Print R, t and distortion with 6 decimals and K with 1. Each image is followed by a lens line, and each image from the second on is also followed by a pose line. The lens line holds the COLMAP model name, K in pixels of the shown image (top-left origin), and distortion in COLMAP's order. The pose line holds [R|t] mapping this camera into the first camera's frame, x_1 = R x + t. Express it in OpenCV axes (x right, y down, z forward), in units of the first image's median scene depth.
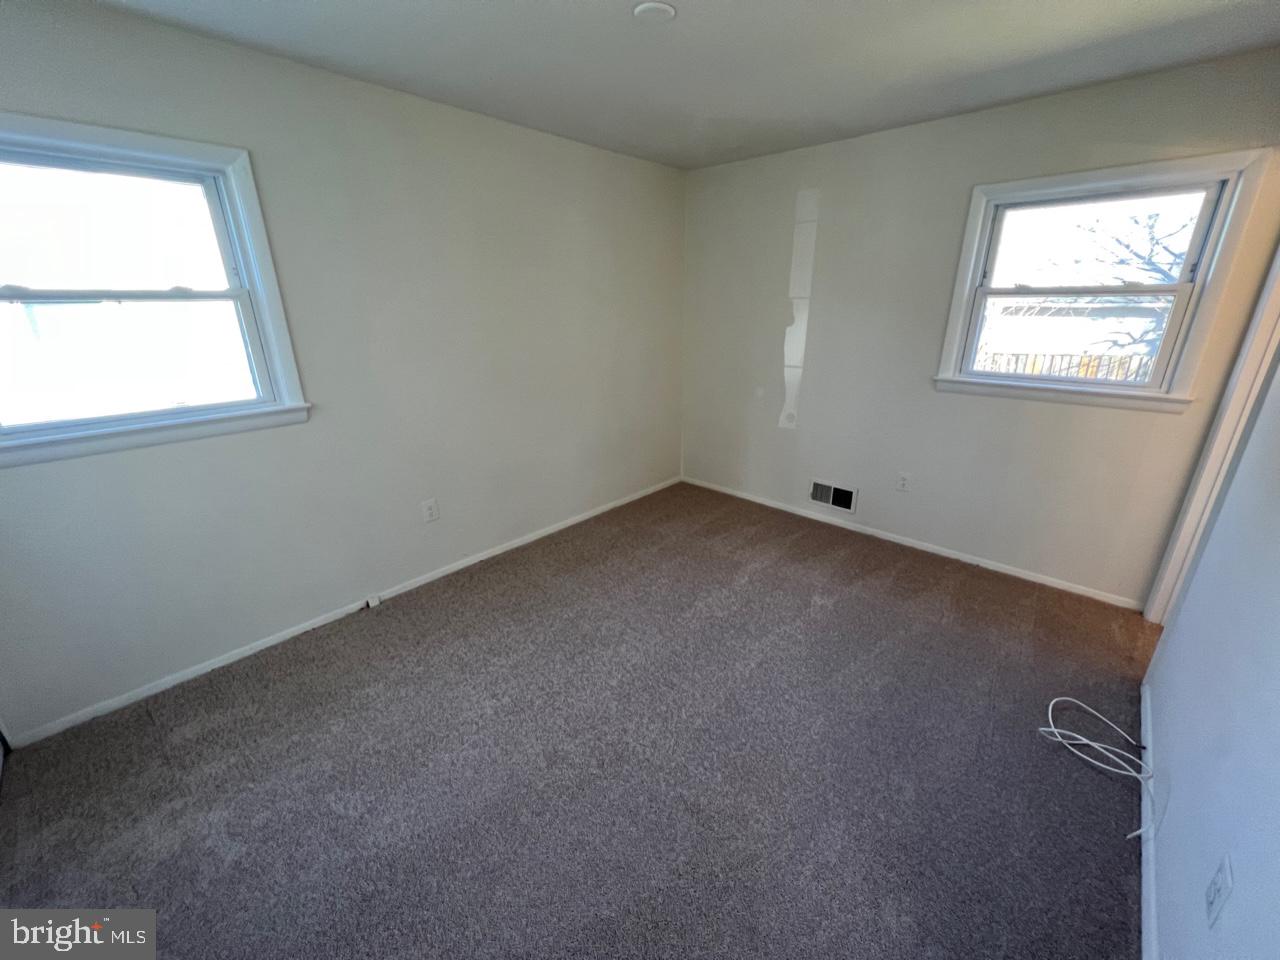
lens RADIAL K [[513.6, 0, 640.0], [0, 513.6, 480.0], [0, 0, 1]] dist [0.000557, -0.000007]
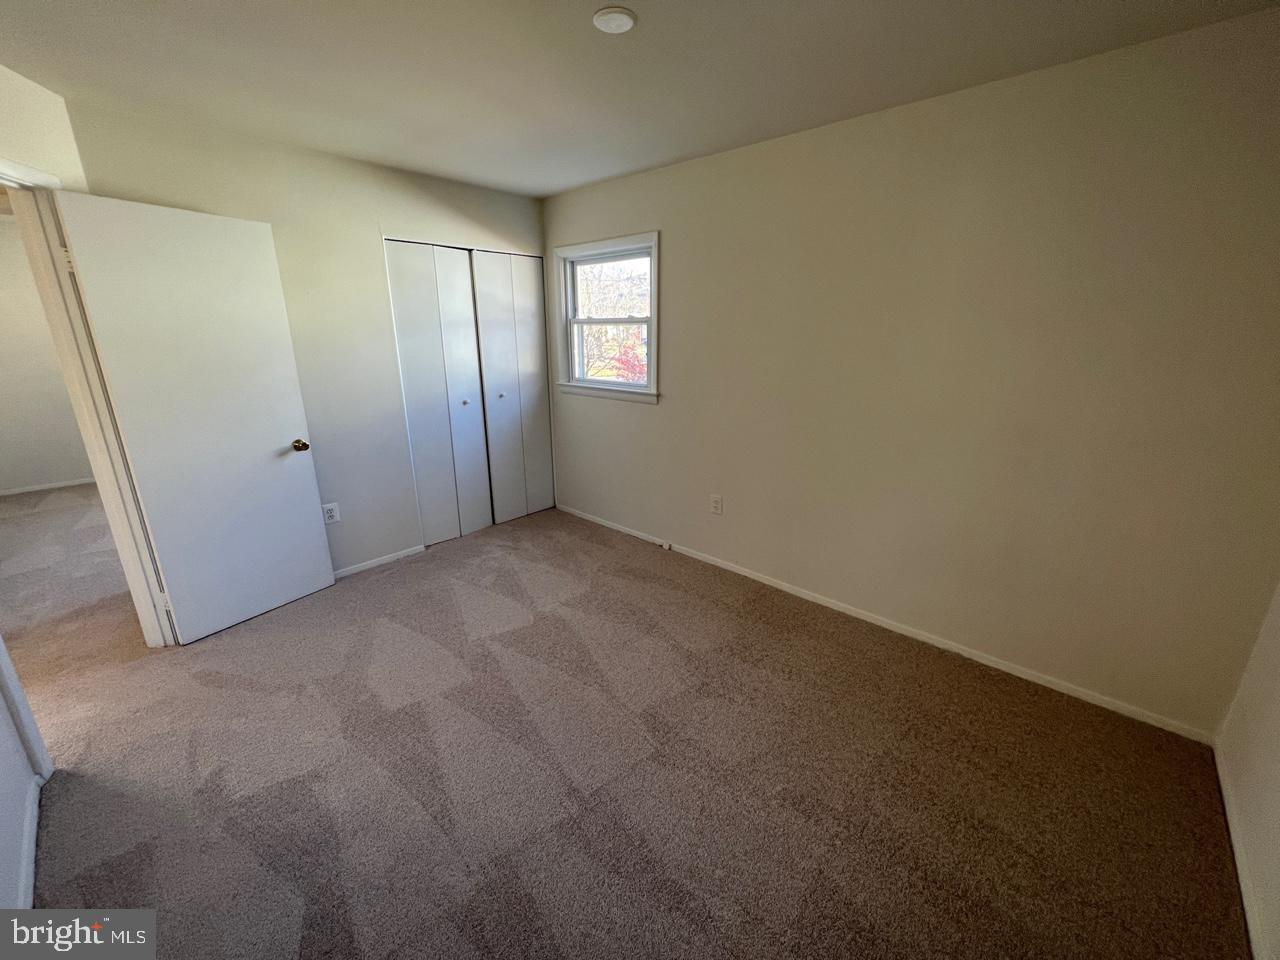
lens RADIAL K [[513.6, 0, 640.0], [0, 513.6, 480.0], [0, 0, 1]] dist [0.000557, -0.000007]
pose [[-0.006371, 0.286708, -0.957997, 0.867308], [-0.329982, 0.903750, 0.272667, -0.316031], [0.943966, 0.317859, 0.088851, 0.925807]]
